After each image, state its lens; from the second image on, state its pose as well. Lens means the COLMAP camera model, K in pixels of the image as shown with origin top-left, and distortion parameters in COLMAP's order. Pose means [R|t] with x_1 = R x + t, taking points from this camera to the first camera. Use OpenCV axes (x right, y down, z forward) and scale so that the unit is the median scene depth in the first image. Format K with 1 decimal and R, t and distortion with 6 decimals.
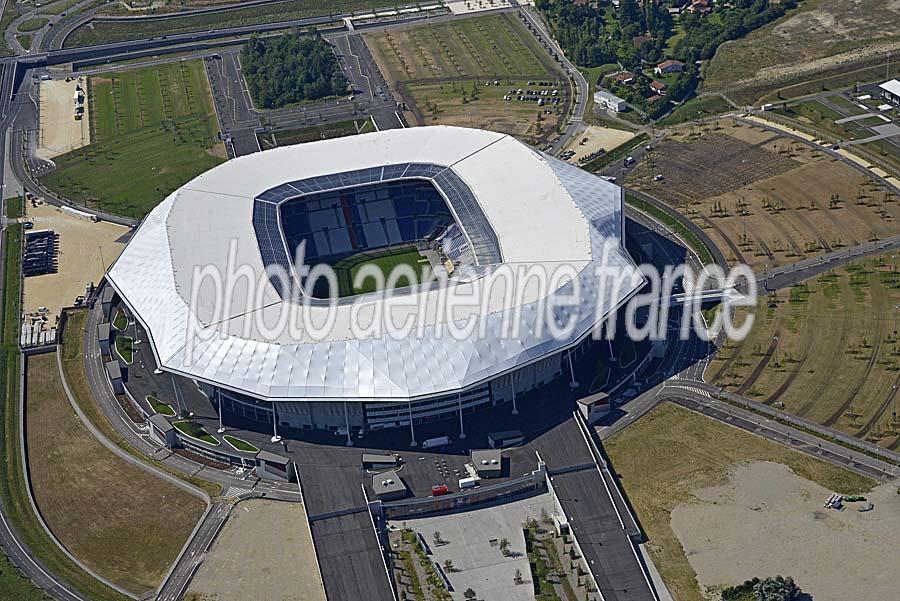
lens RADIAL K [[1729.4, 0, 450.0], [0, 1729.4, 300.5], [0, 0, 1]] dist [-0.039286, 0.106303]
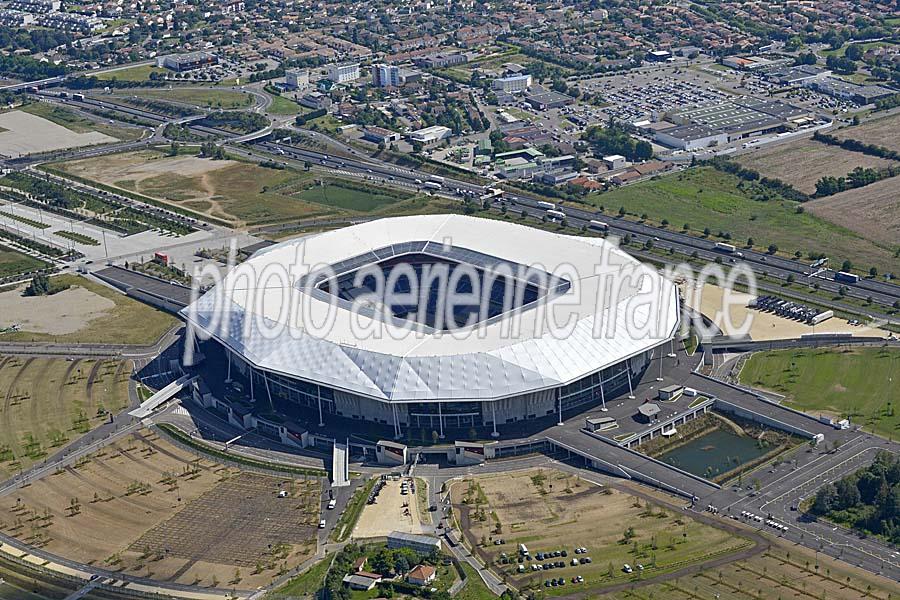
lens RADIAL K [[1729.4, 0, 450.0], [0, 1729.4, 300.0], [0, 0, 1]] dist [-0.039286, 0.106303]
pose [[-0.855138, 0.305538, -0.418791, 0.402267], [-0.105746, 0.688055, 0.717912, -0.808983], [0.507501, 0.658199, -0.556073, 1.538687]]
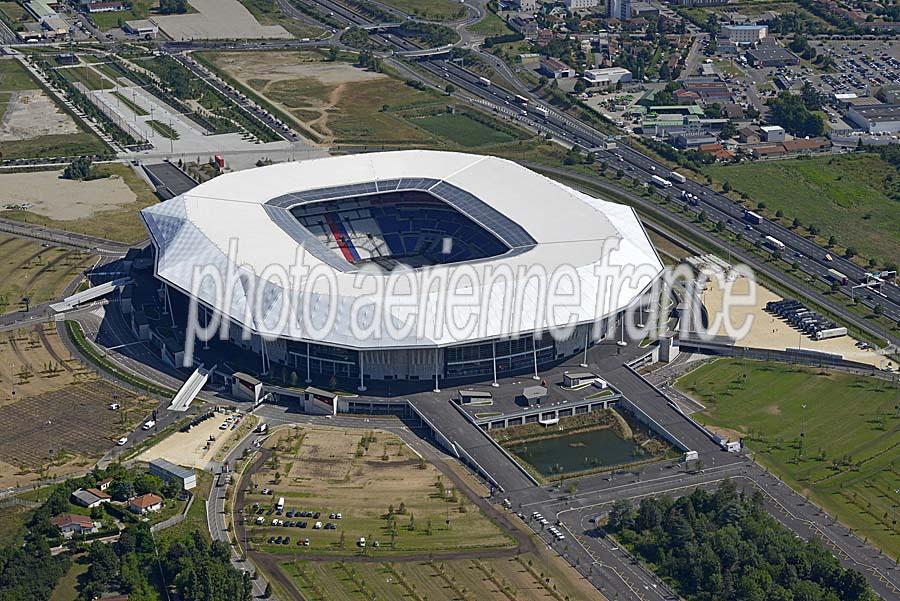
lens RADIAL K [[2052.6, 0, 450.0], [0, 2052.6, 300.5], [0, 0, 1]] dist [-0.044989, 0.352645]
pose [[-0.974631, 0.155888, -0.160603, 0.120282], [-0.015424, 0.669074, 0.743036, -0.866381], [0.223285, 0.726663, -0.649696, 1.712135]]
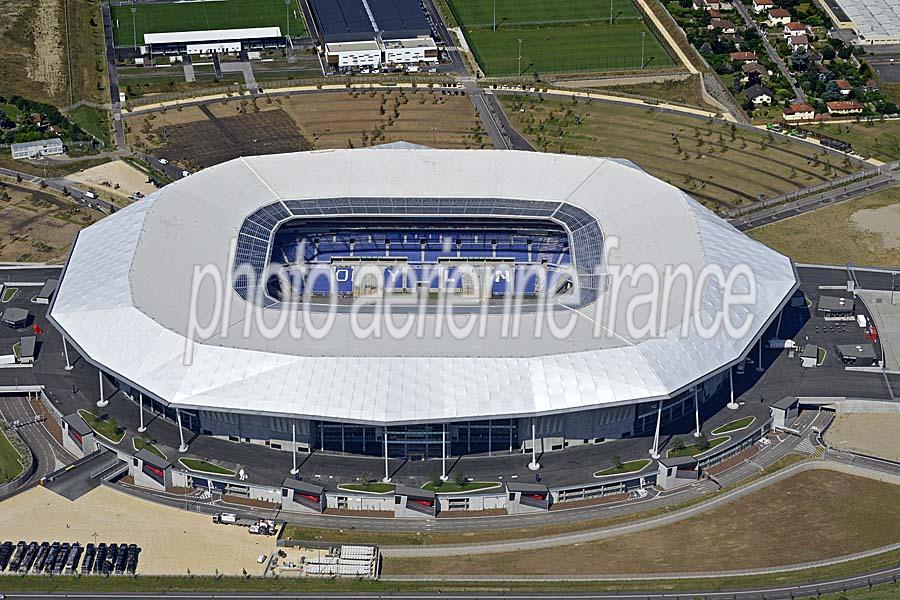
lens RADIAL K [[2245.3, 0, 513.4], [0, 2245.3, 300.0], [0, 0, 1]] dist [-0.050631, 0.229155]
pose [[0.184004, -0.359086, 0.914986, -0.955349], [0.427371, 0.867513, 0.254510, -0.256340], [-0.885153, 0.344208, 0.313089, 0.582932]]
